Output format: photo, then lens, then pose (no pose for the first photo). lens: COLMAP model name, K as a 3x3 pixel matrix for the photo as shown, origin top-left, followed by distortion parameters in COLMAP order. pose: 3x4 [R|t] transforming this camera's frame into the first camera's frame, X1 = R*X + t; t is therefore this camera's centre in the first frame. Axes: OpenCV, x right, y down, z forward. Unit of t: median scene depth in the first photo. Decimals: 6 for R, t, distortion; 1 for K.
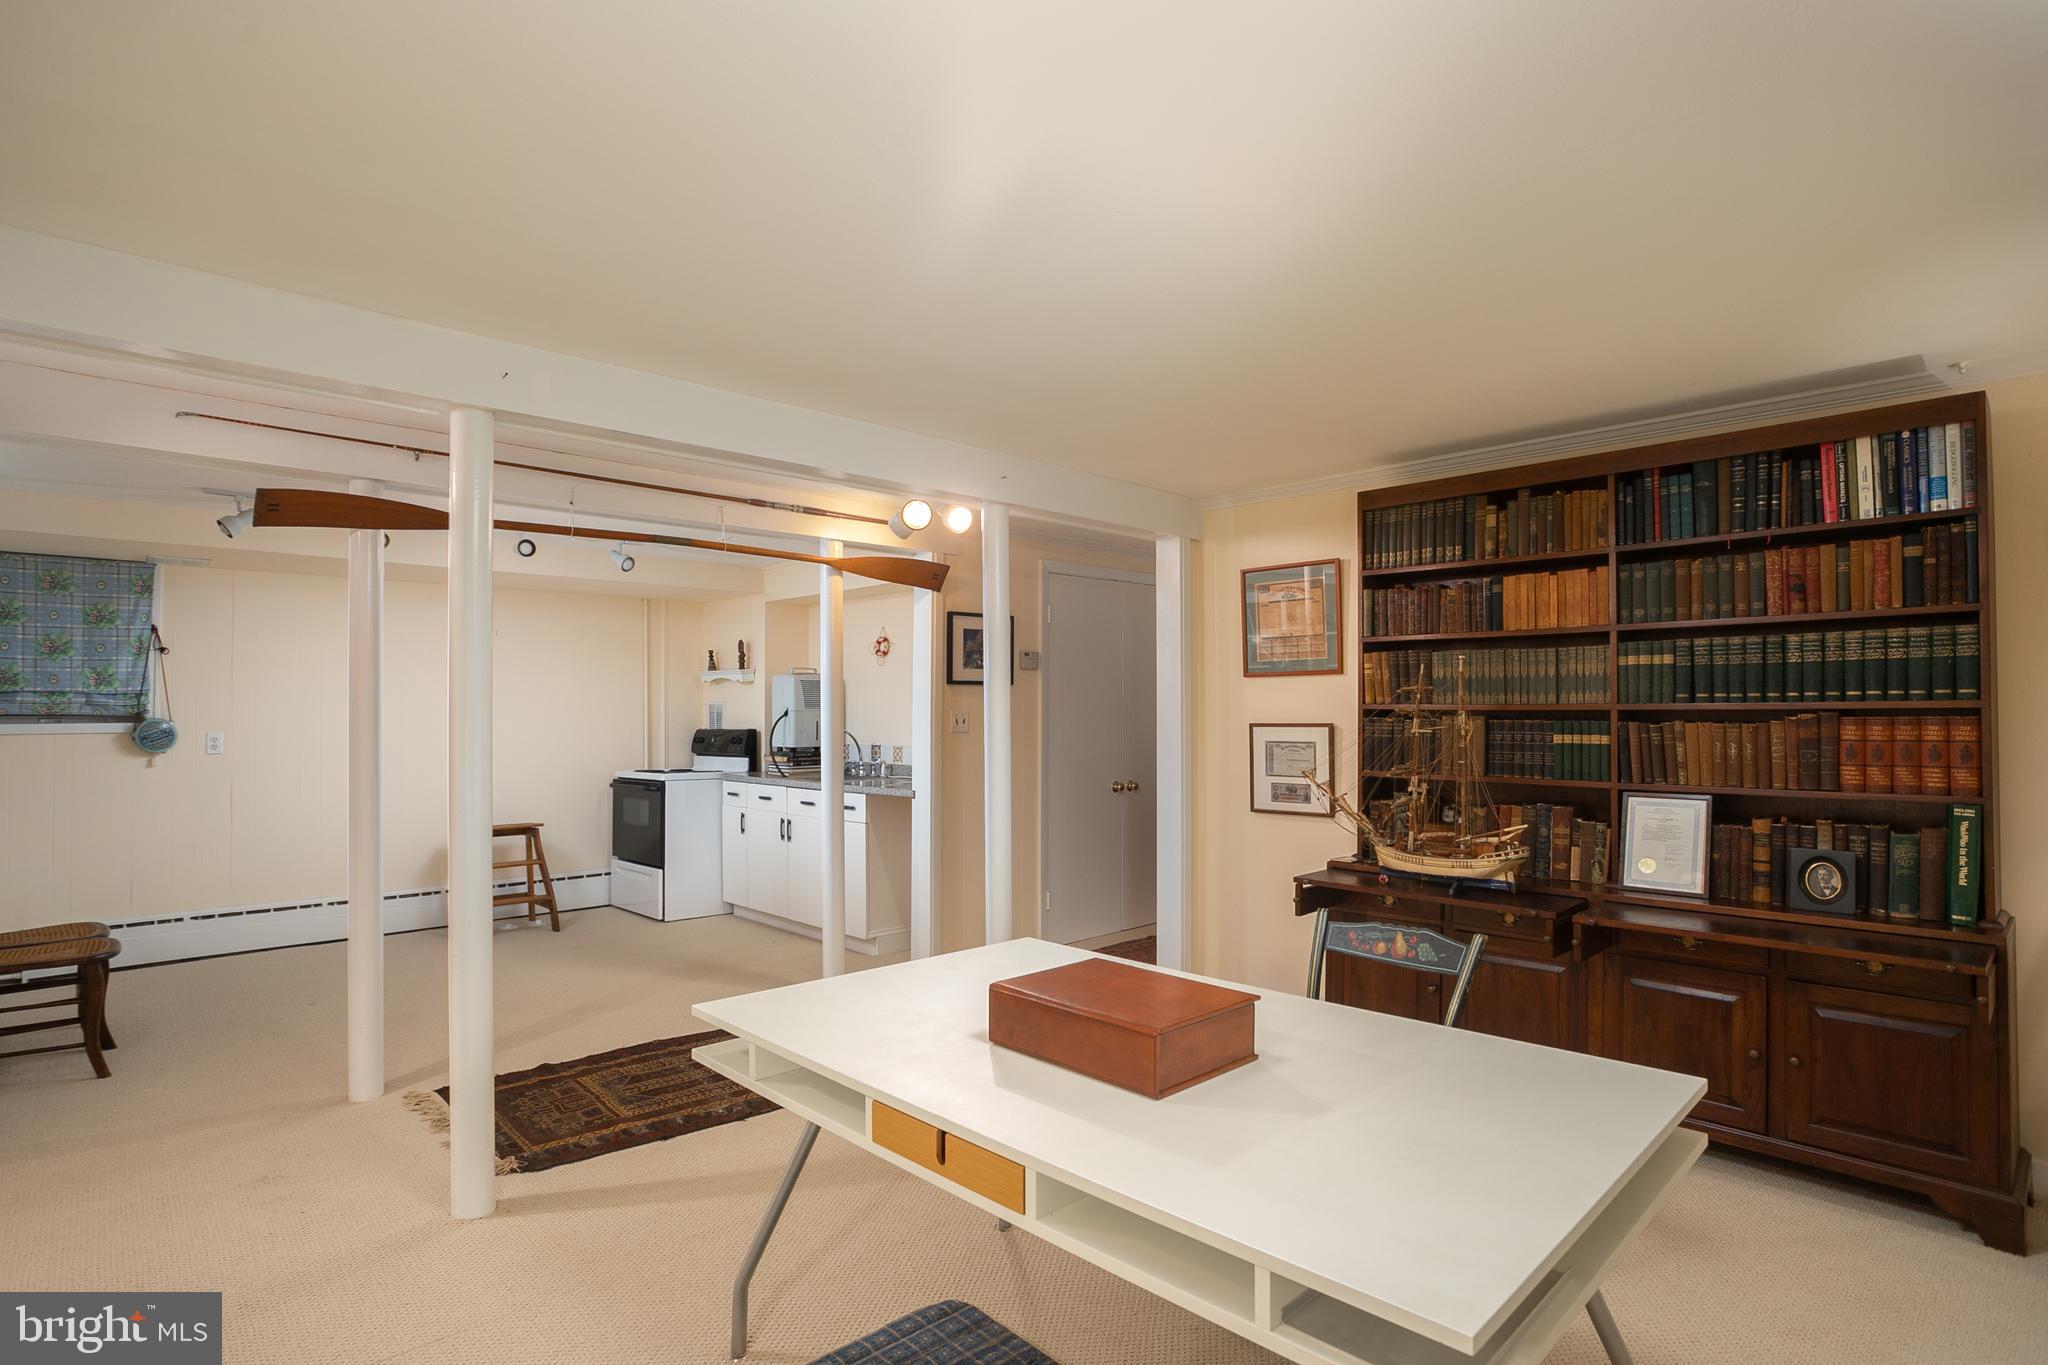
lens RADIAL K [[1006.0, 0, 1015.9], [0, 1006.0, 700.1], [0, 0, 1]] dist [-0.029613, 0.000326]
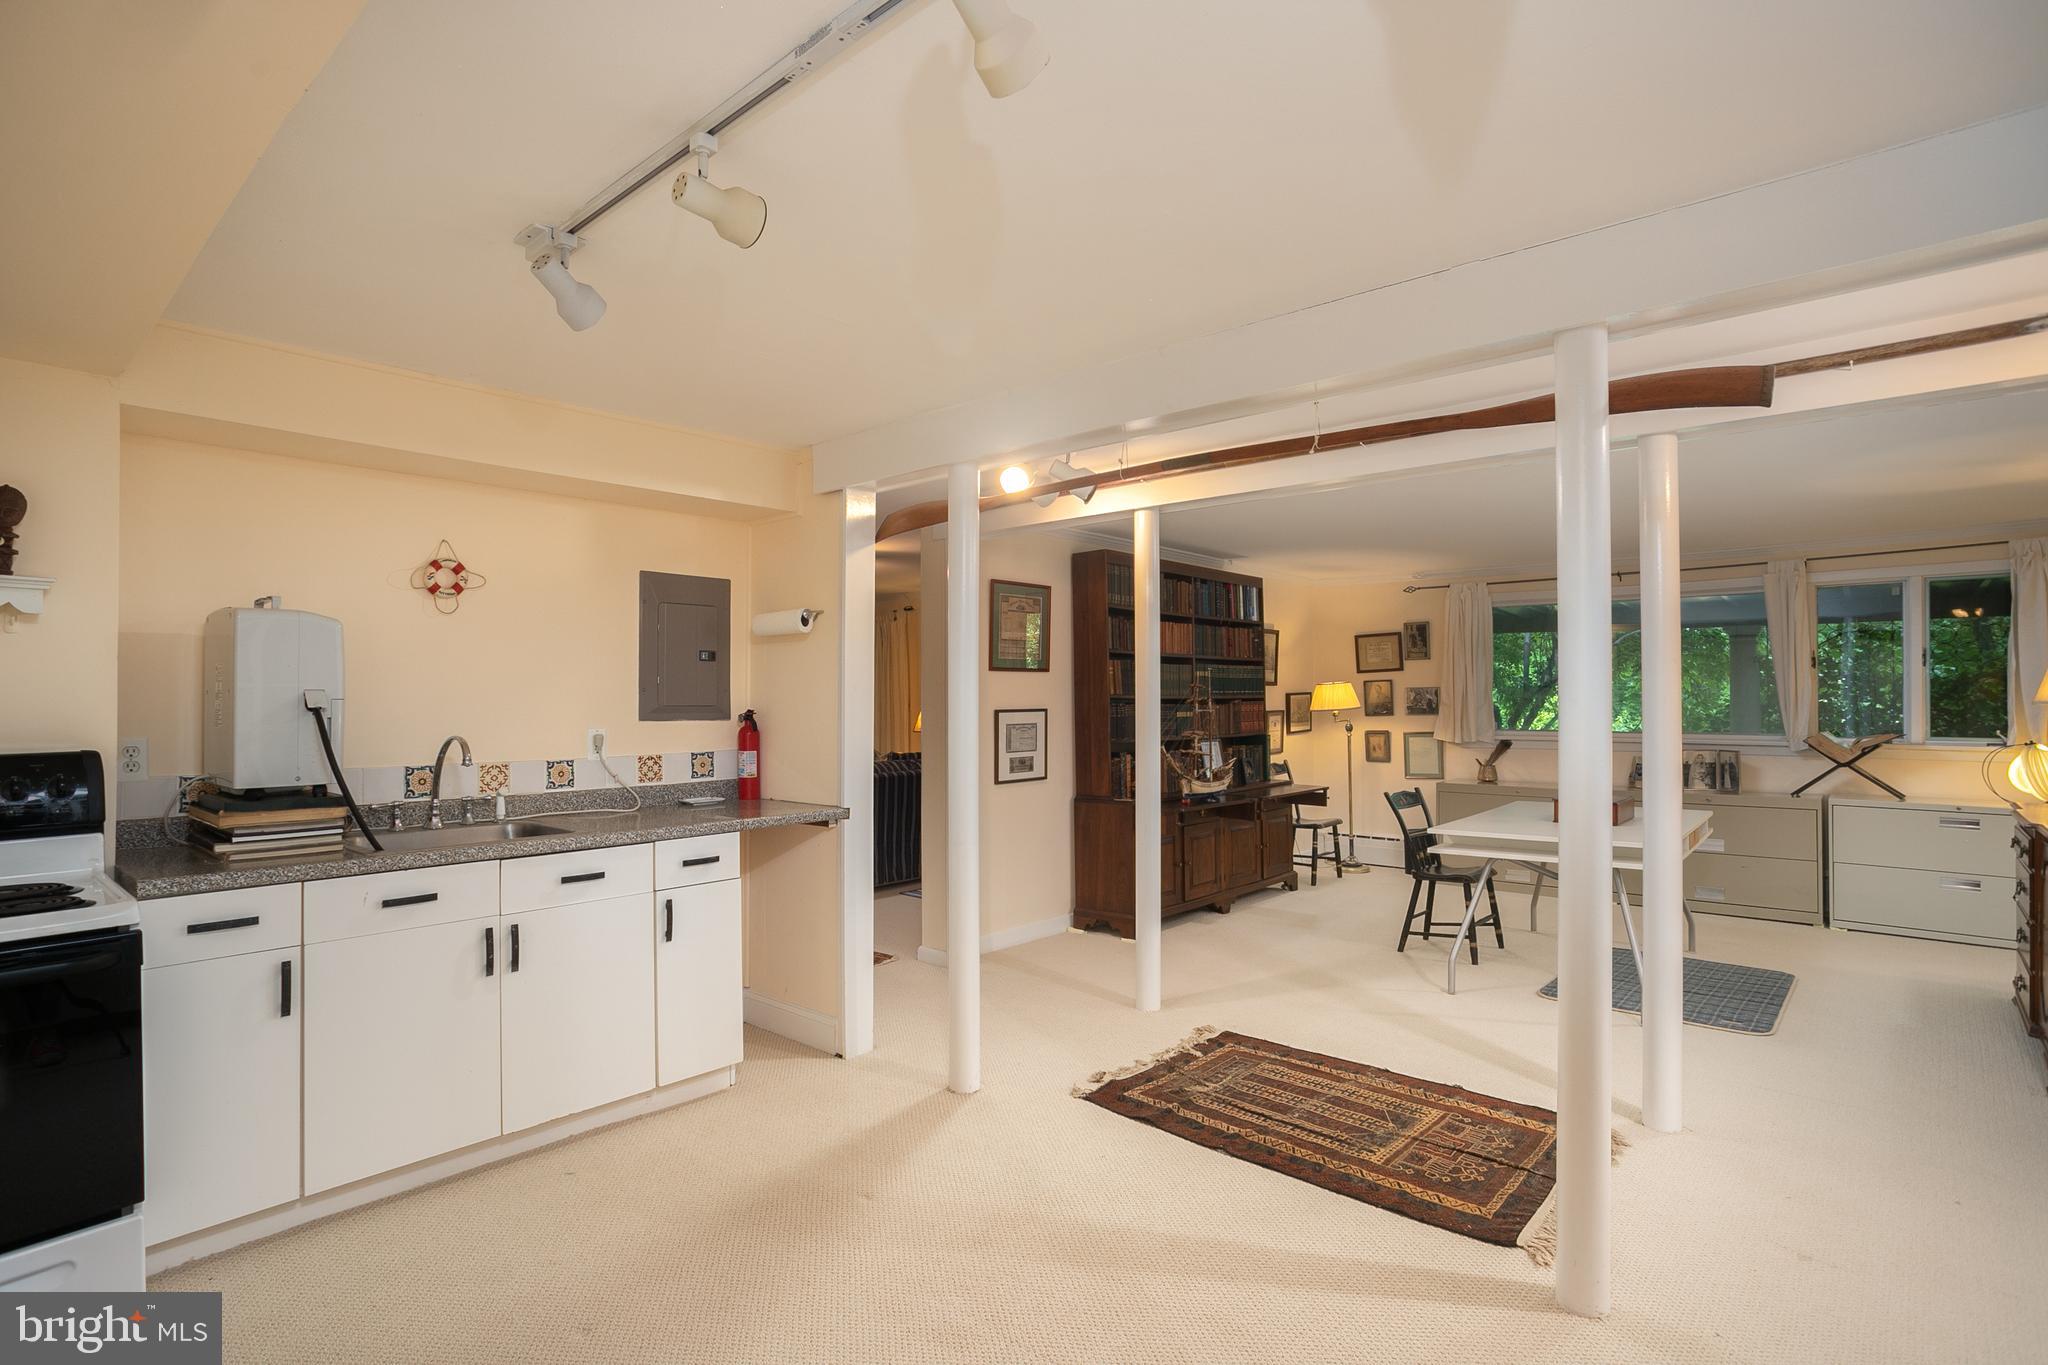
lens RADIAL K [[1006.0, 0, 1016.8], [0, 1006.0, 686.5], [0, 0, 1]] dist [-0.029613, 0.000326]
pose [[-0.064726, 0.013694, 0.997809, -1.280002], [-0.008994, 0.999857, -0.014306, 0.016525], [-0.997863, -0.009901, -0.064594, 1.410325]]
